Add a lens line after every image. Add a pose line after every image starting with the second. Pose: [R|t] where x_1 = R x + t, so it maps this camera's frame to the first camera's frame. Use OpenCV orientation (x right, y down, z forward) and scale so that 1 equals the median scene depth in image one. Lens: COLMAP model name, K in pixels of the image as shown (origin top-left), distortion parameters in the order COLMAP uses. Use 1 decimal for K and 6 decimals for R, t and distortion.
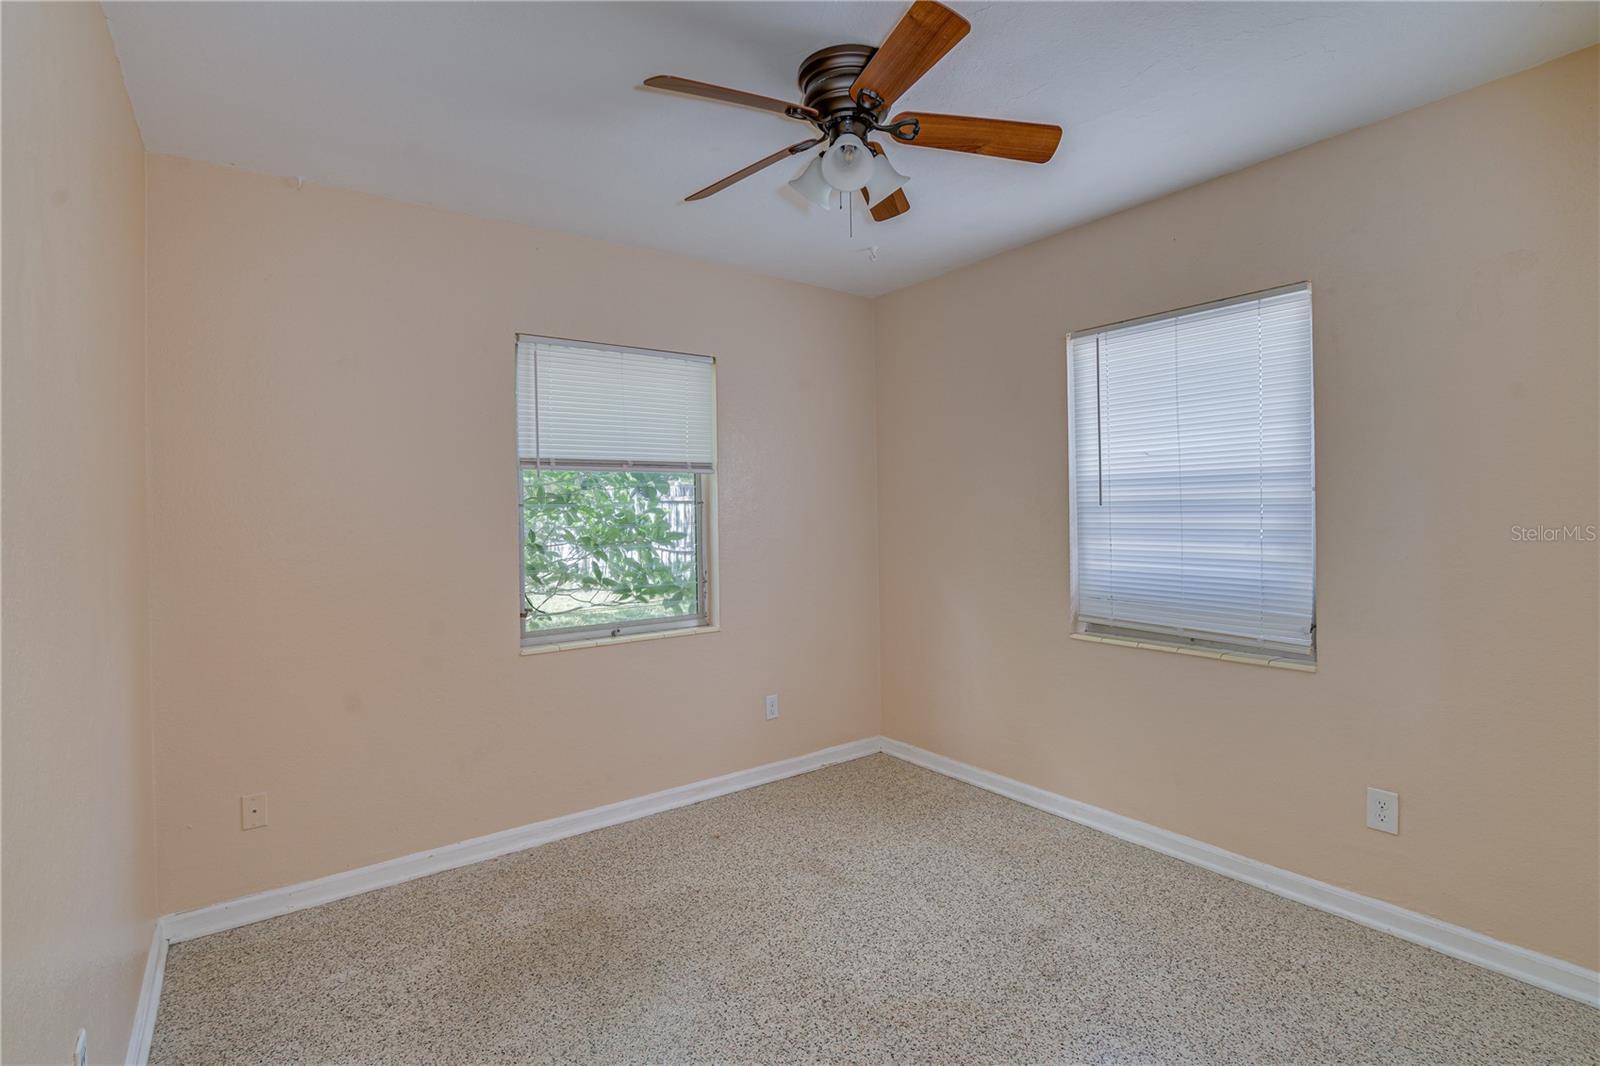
lens RADIAL K [[768.6, 0, 798.3], [0, 768.6, 502.1], [0, 0, 1]] dist [-0.001882, -0.000360]
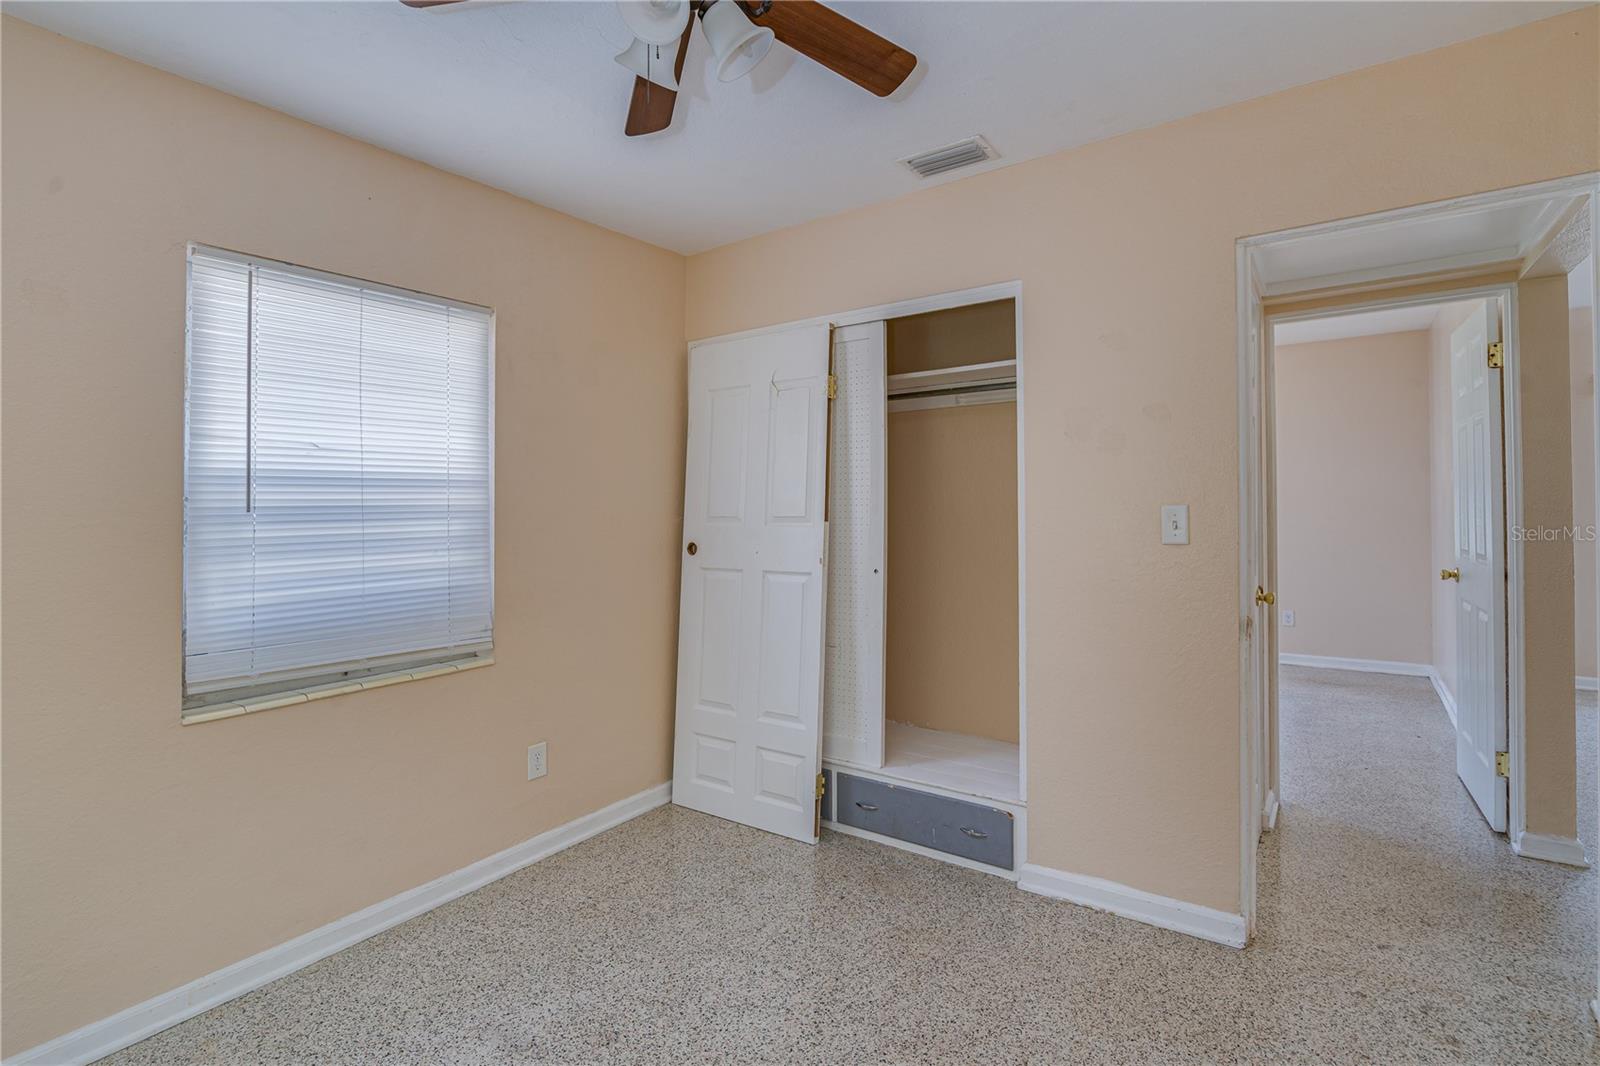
lens RADIAL K [[768.6, 0, 798.3], [0, 768.6, 502.1], [0, 0, 1]] dist [-0.001882, -0.000360]
pose [[-0.306461, 0.029858, 0.951415, -0.446593], [0.019577, 0.999494, -0.025061, 0.023830], [-0.951682, 0.010946, -0.306891, 0.801598]]
